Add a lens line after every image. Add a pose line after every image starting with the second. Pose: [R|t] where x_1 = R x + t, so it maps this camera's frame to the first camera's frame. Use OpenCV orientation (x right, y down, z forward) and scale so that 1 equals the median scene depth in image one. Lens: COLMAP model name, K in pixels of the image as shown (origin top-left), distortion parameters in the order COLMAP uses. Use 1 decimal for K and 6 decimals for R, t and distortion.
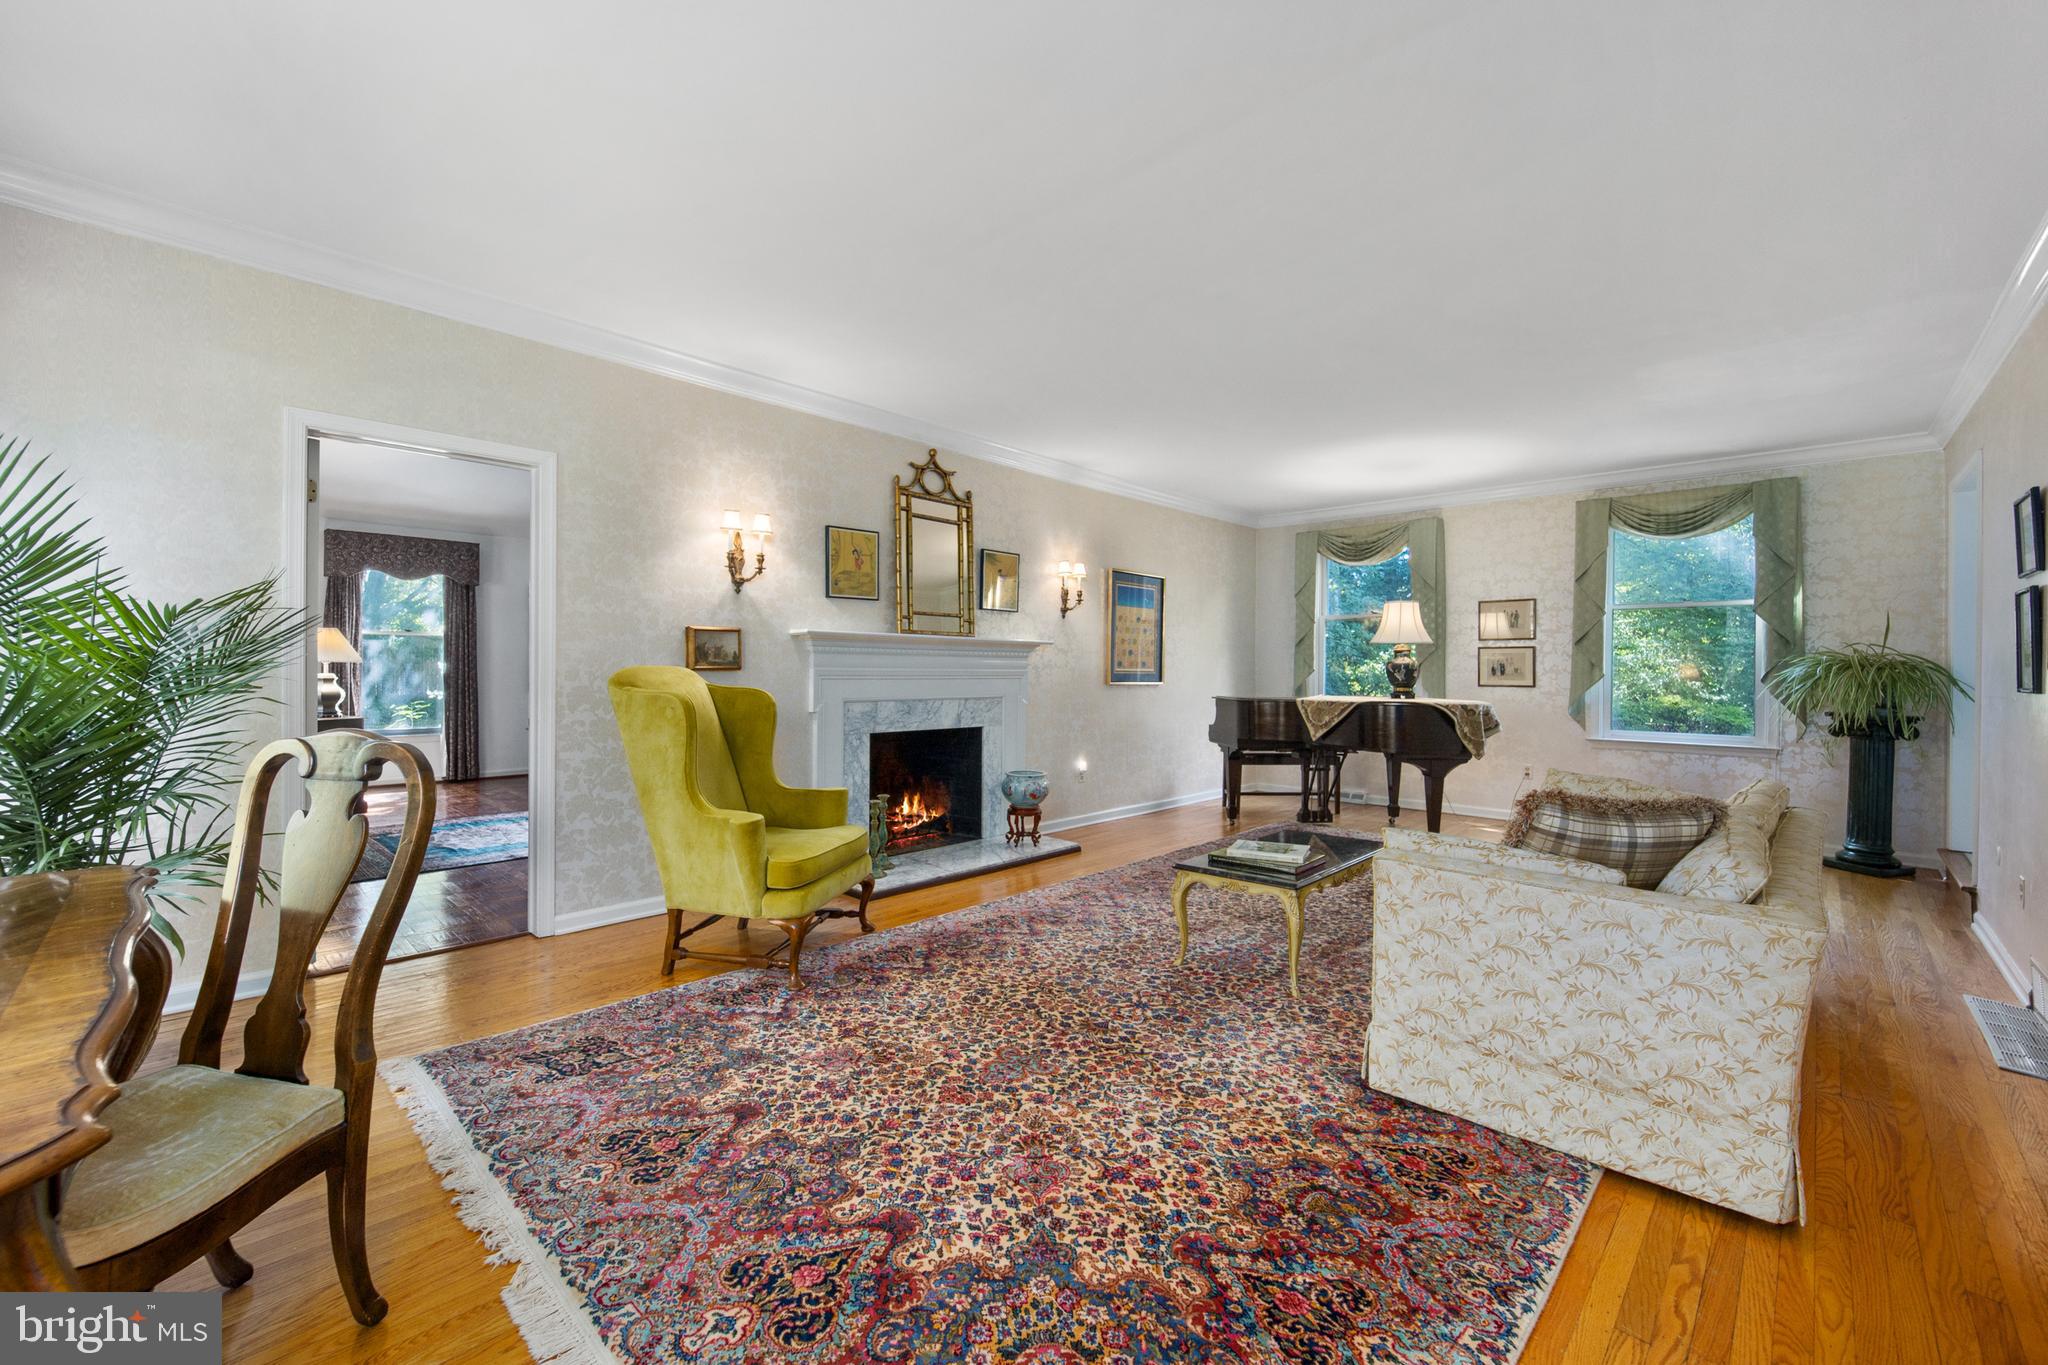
lens RADIAL K [[839.1, 0, 1018.4], [0, 839.1, 666.3], [0, 0, 1]] dist [-0.000607, 0.000003]
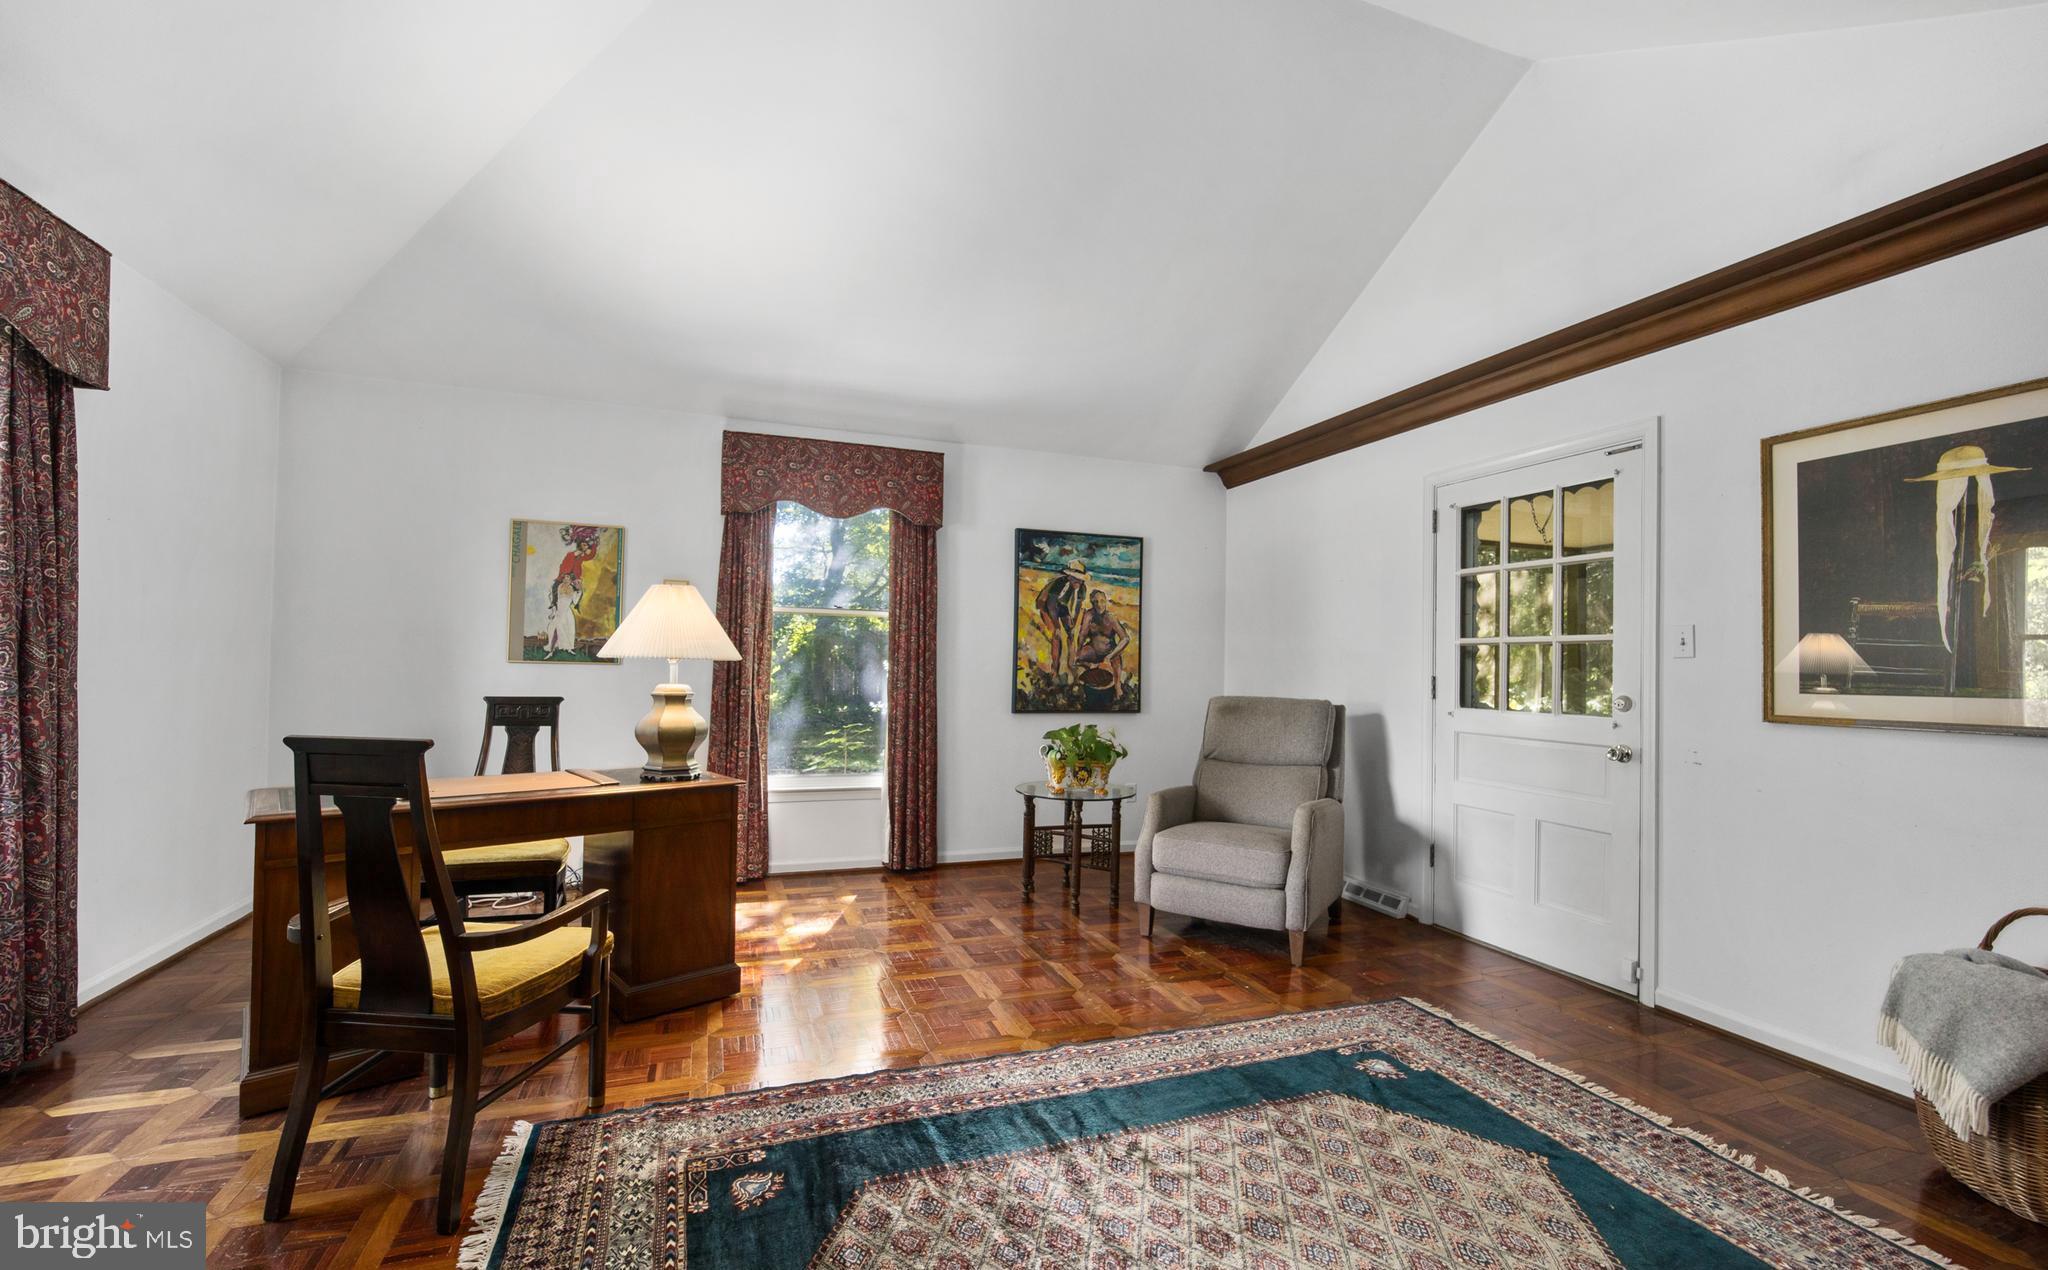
lens RADIAL K [[858.5, 0, 1020.1], [0, 858.5, 643.8], [0, 0, 1]] dist [-0.000124, -0.000005]
pose [[0.899454, -0.000801, -0.437015, -0.232982], [-0.011662, 0.999598, -0.025835, -0.001547], [0.436860, 0.028333, 0.899083, 0.343027]]
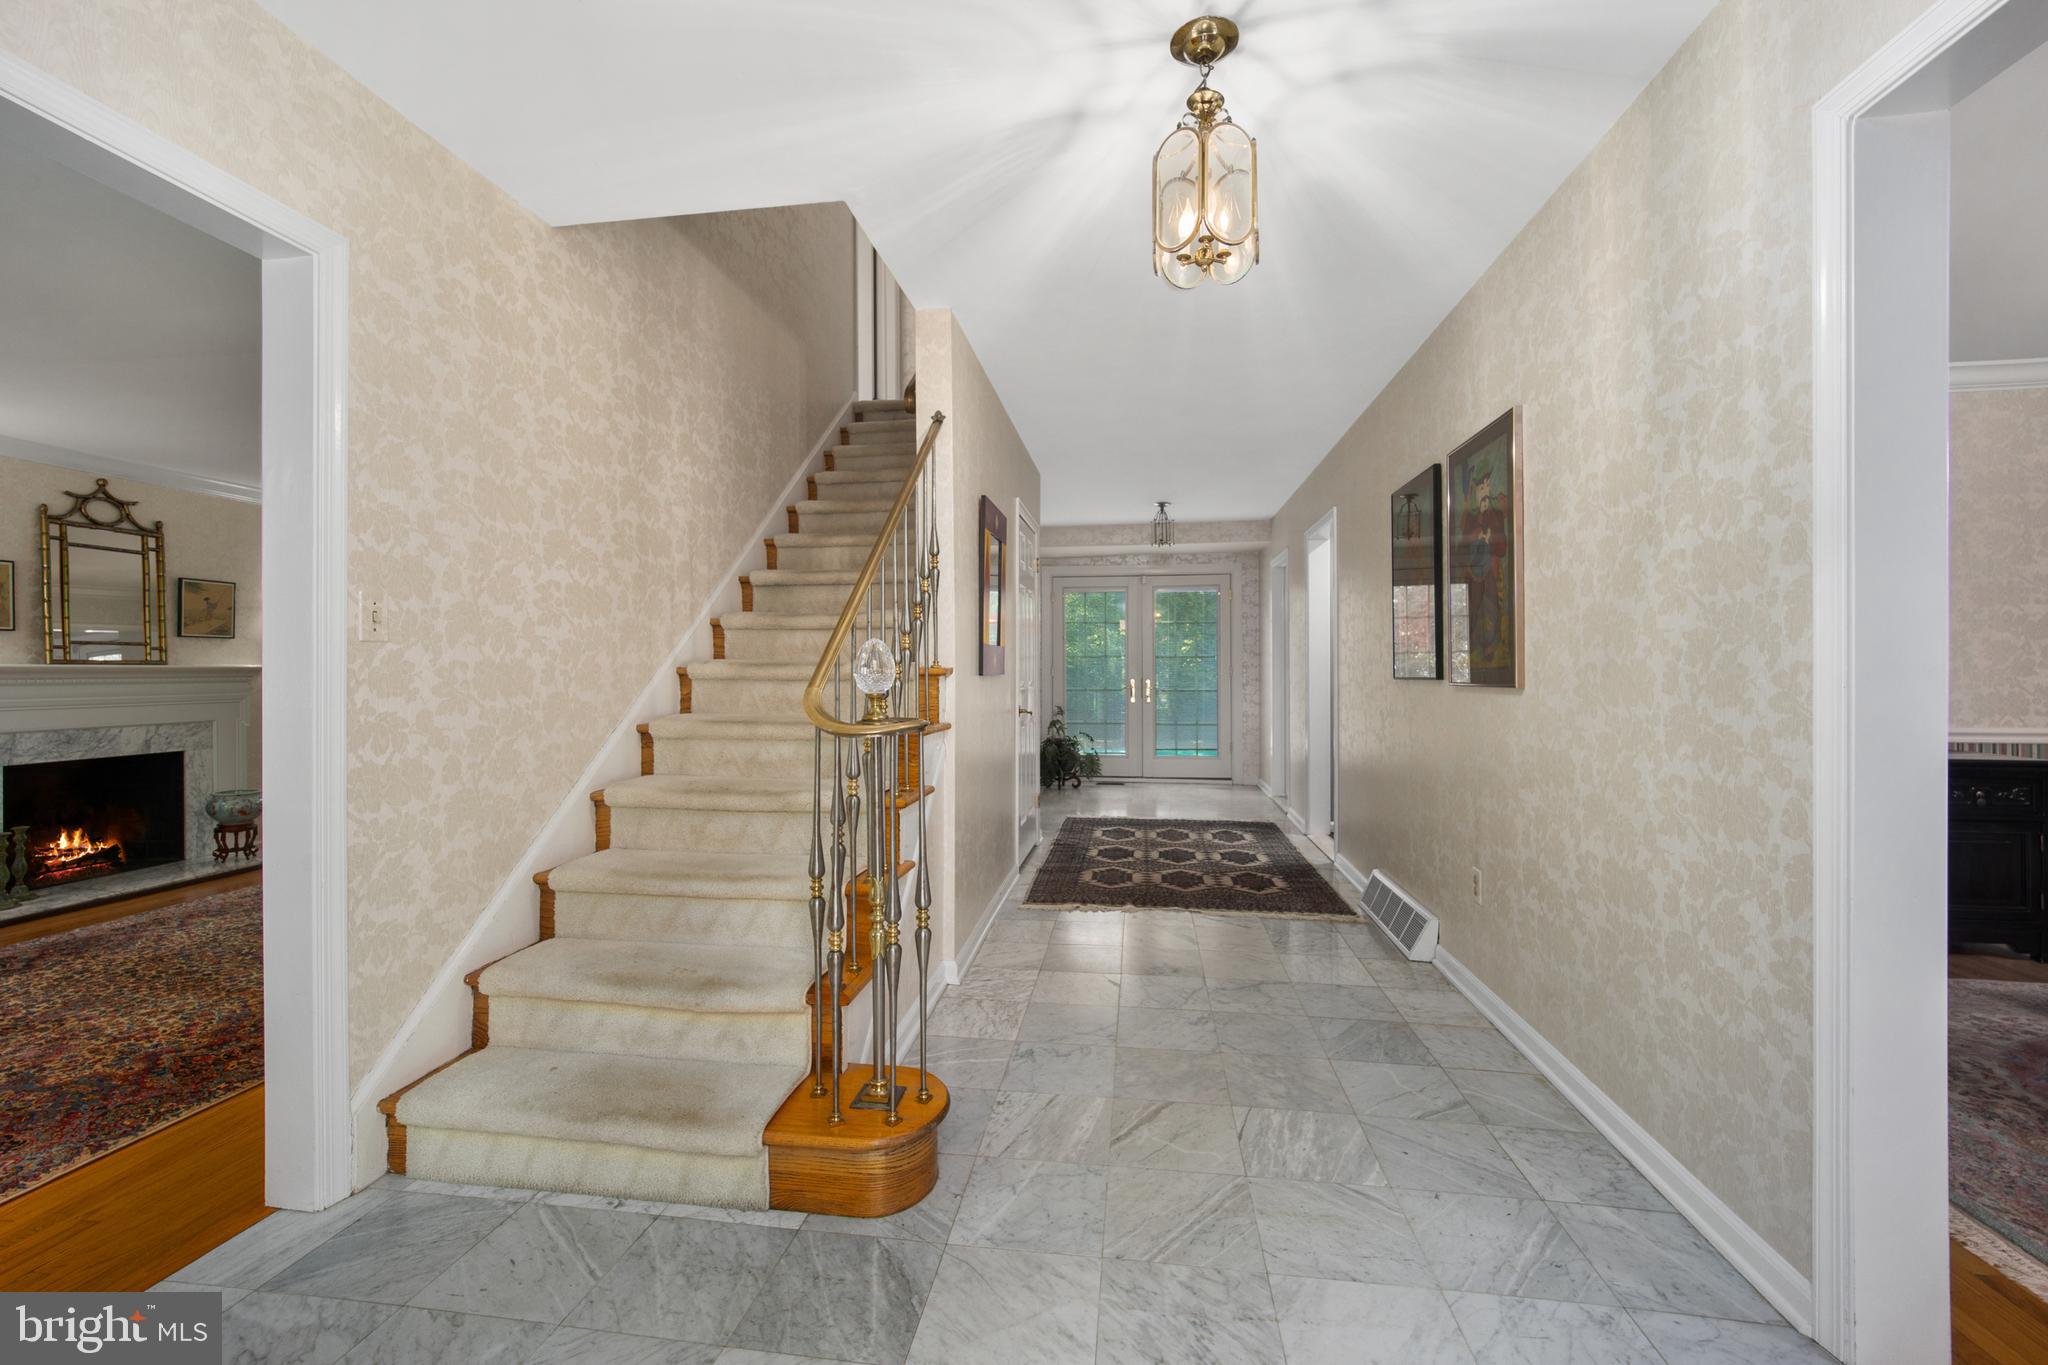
lens RADIAL K [[839.1, 0, 1018.4], [0, 839.1, 666.3], [0, 0, 1]] dist [-0.000607, 0.000003]
pose [[0.819887, -0.010371, 0.572432, 0.238432], [0.010435, 0.999941, 0.003170, -0.027855], [-0.572431, 0.003375, 0.819946, -0.487231]]
